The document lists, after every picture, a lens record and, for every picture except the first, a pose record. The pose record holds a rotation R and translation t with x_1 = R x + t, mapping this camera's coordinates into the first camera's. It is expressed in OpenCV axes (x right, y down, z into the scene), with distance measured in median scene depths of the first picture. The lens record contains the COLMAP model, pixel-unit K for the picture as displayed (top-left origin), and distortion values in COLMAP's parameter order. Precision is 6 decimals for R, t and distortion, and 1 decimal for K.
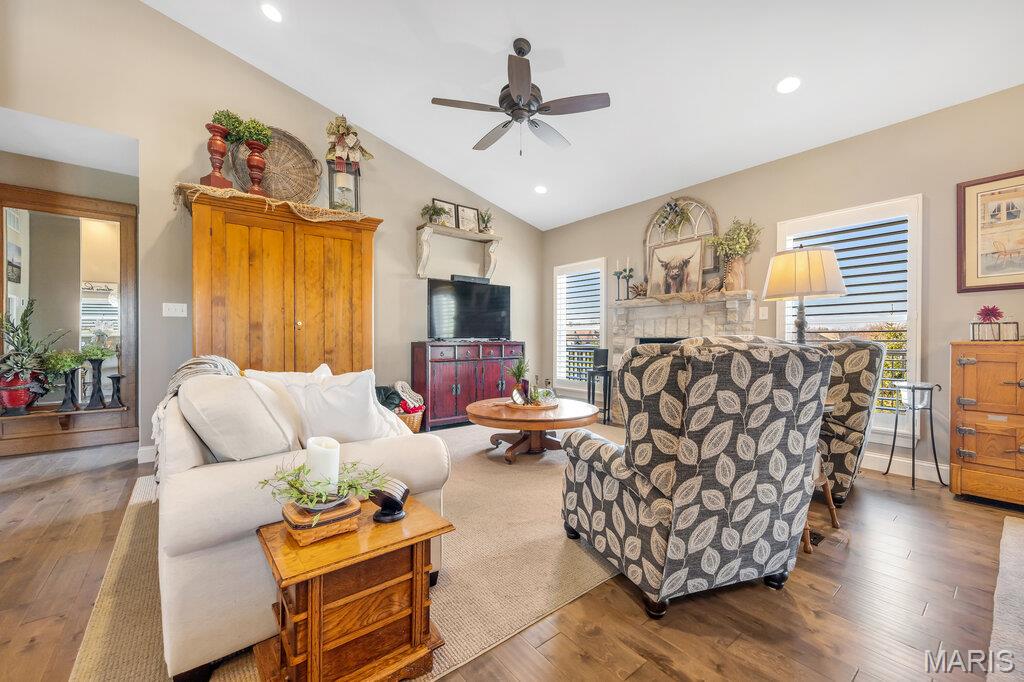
lens RADIAL K [[407.7, 0, 514.4], [0, 407.7, 344.4], [0, 0, 1]] dist [0.011600, -0.001573]
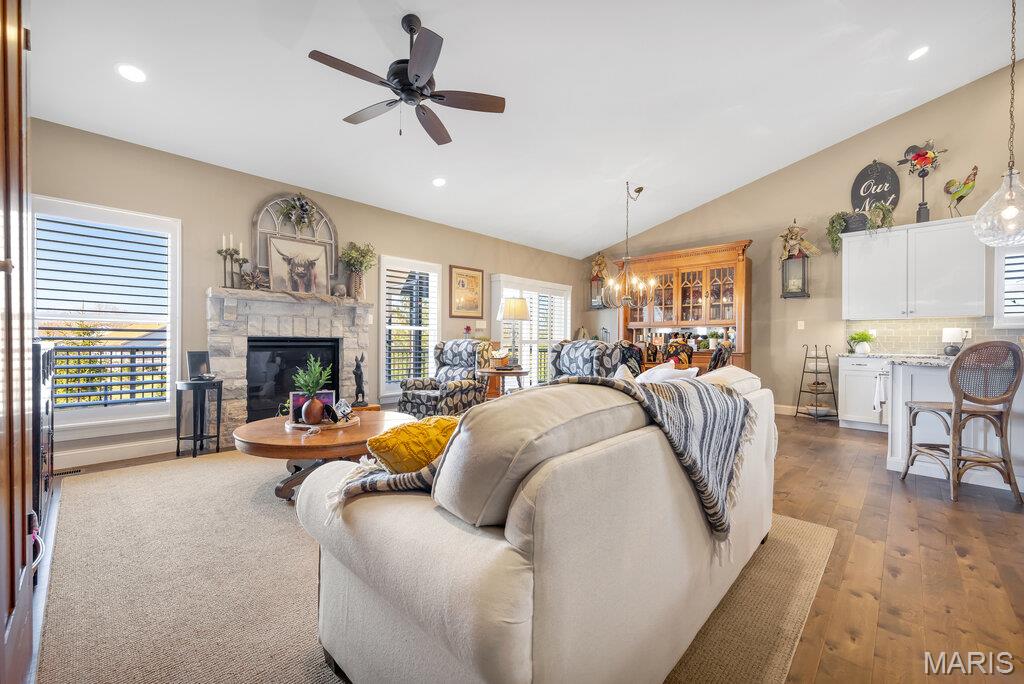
lens RADIAL K [[407.7, 0, 519.5], [0, 407.7, 342.0], [0, 0, 1]] dist [0.011600, -0.001573]
pose [[-0.133969, -0.005588, 0.990970, -0.697932], [0.002215, 0.999980, 0.005938, -0.009505], [-0.990983, 0.002990, -0.133954, 0.650046]]
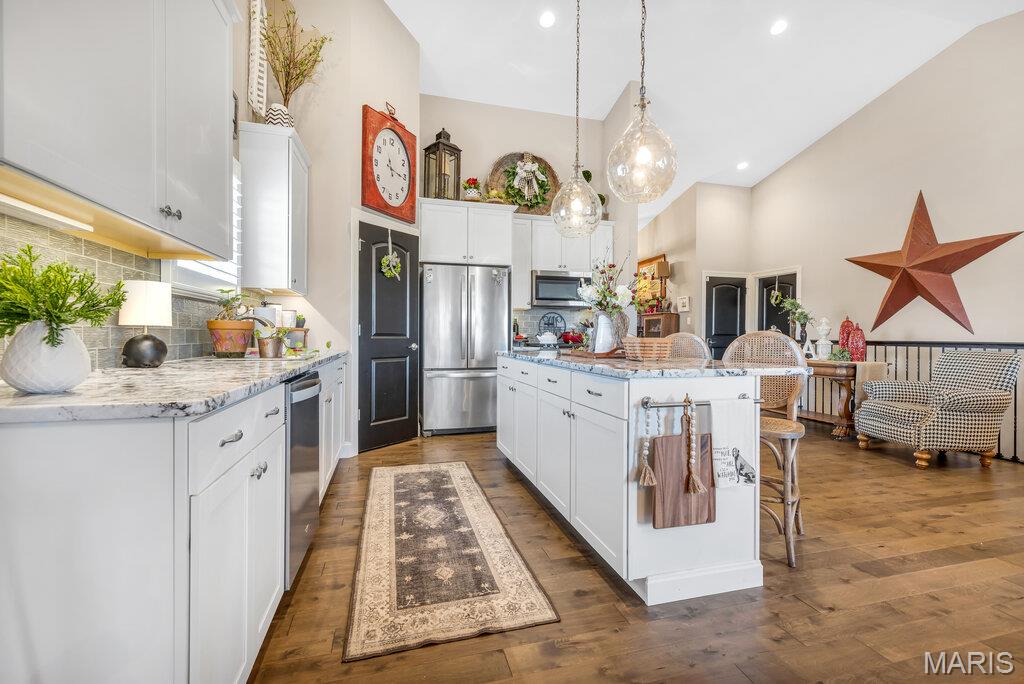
lens RADIAL K [[435.4, 0, 511.7], [0, 435.4, 342.8], [0, 0, 1]] dist [0.007009, -0.000948]
pose [[-0.408265, 0.010848, -0.912799, 0.519623], [-0.017840, 0.999644, 0.019859, 0.002373], [0.912689, 0.024392, -0.407926, -0.243651]]
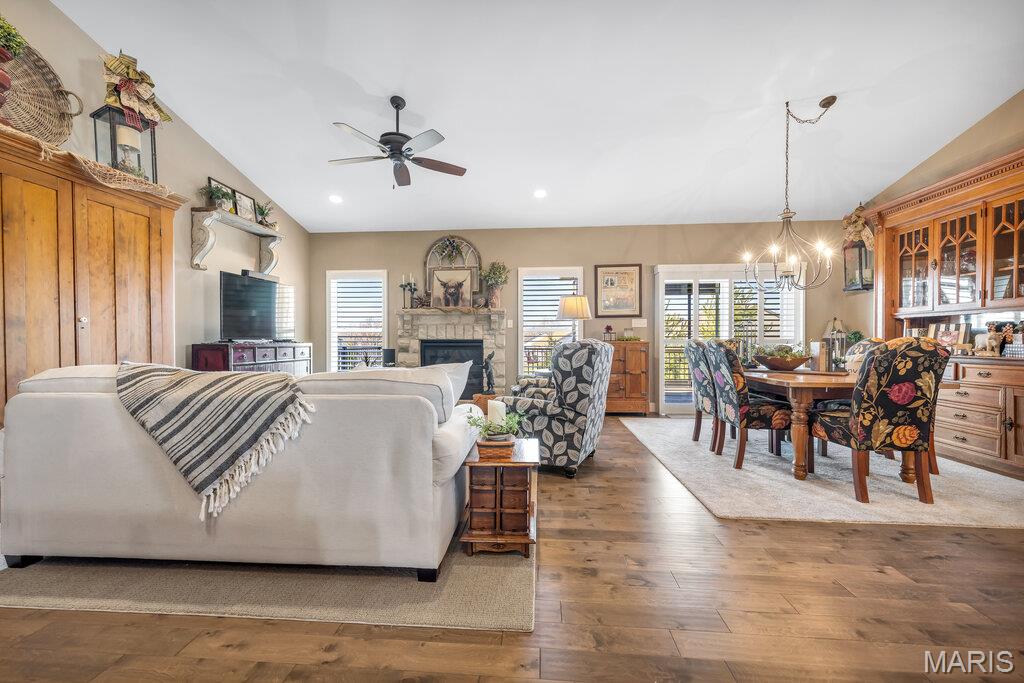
lens RADIAL K [[407.7, 0, 509.7], [0, 407.7, 343.2], [0, 0, 1]] dist [0.011600, -0.001573]
pose [[0.686964, -0.005982, 0.726666, -0.481401], [0.010178, 0.999947, -0.001390, -0.000101], [-0.726620, 0.008351, 0.686989, -0.060858]]
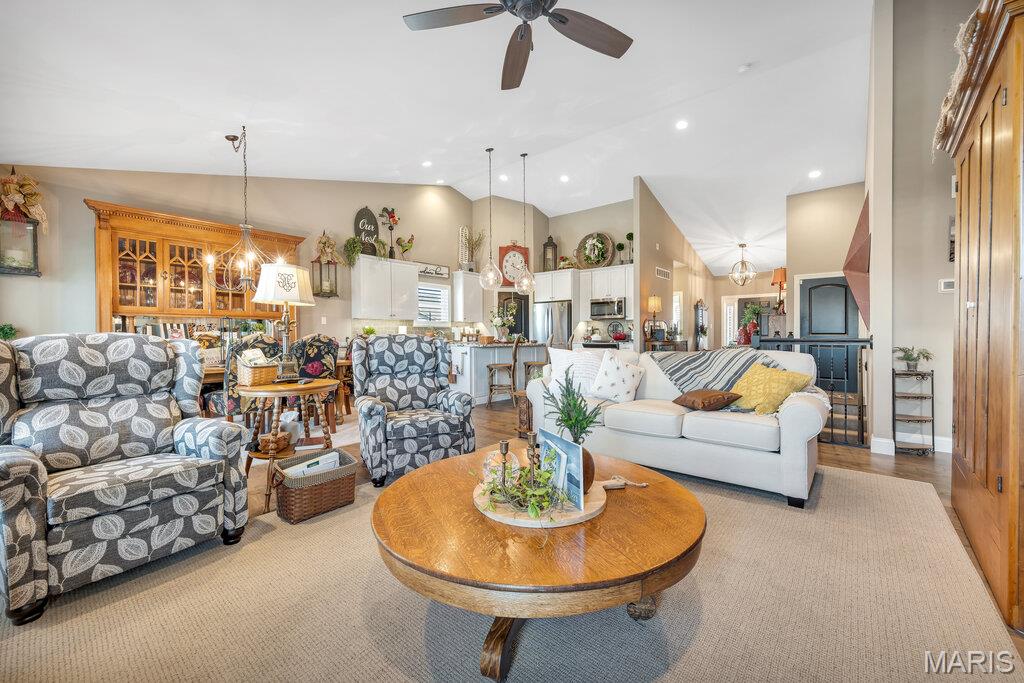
lens RADIAL K [[407.7, 0, 510.2], [0, 407.7, 333.3], [0, 0, 1]] dist [0.011600, -0.001573]
pose [[-0.983653, -0.001958, -0.180063, 0.139202], [-0.002600, 0.999991, 0.003330, -0.014443], [0.180055, 0.003744, -0.983649, 1.264871]]
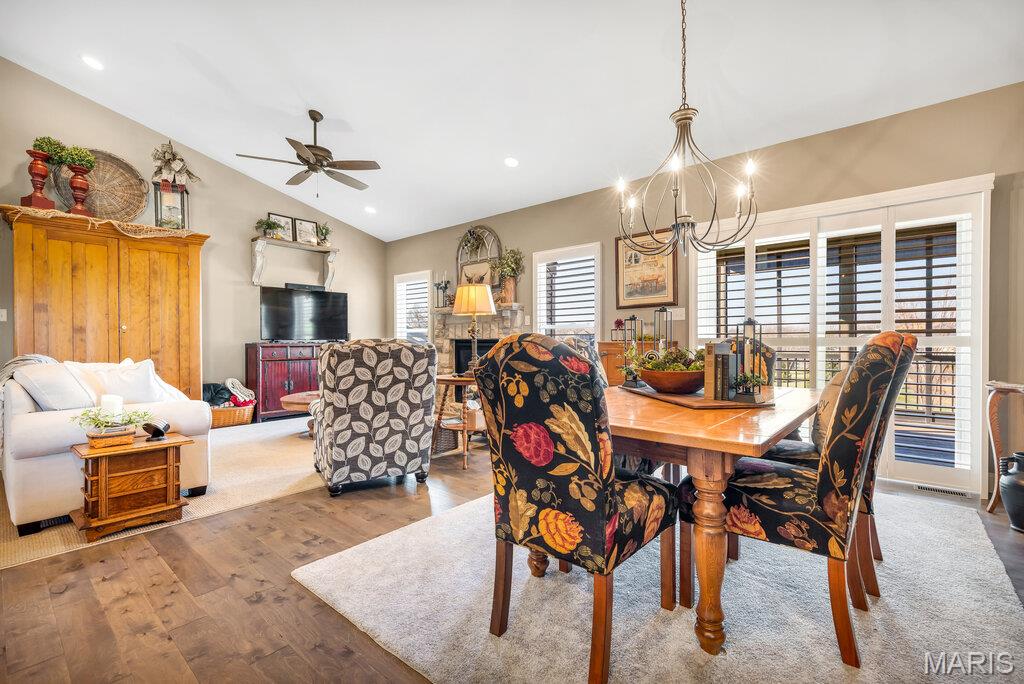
lens RADIAL K [[453.8, 0, 512.2], [0, 453.8, 345.3], [0, 0, 1]] dist [0.007502, 0.001459]
pose [[0.983636, -0.004564, 0.180111, 0.272543], [0.004845, 0.999988, -0.001116, 0.004857], [-0.180104, 0.001970, 0.983646, -0.393686]]
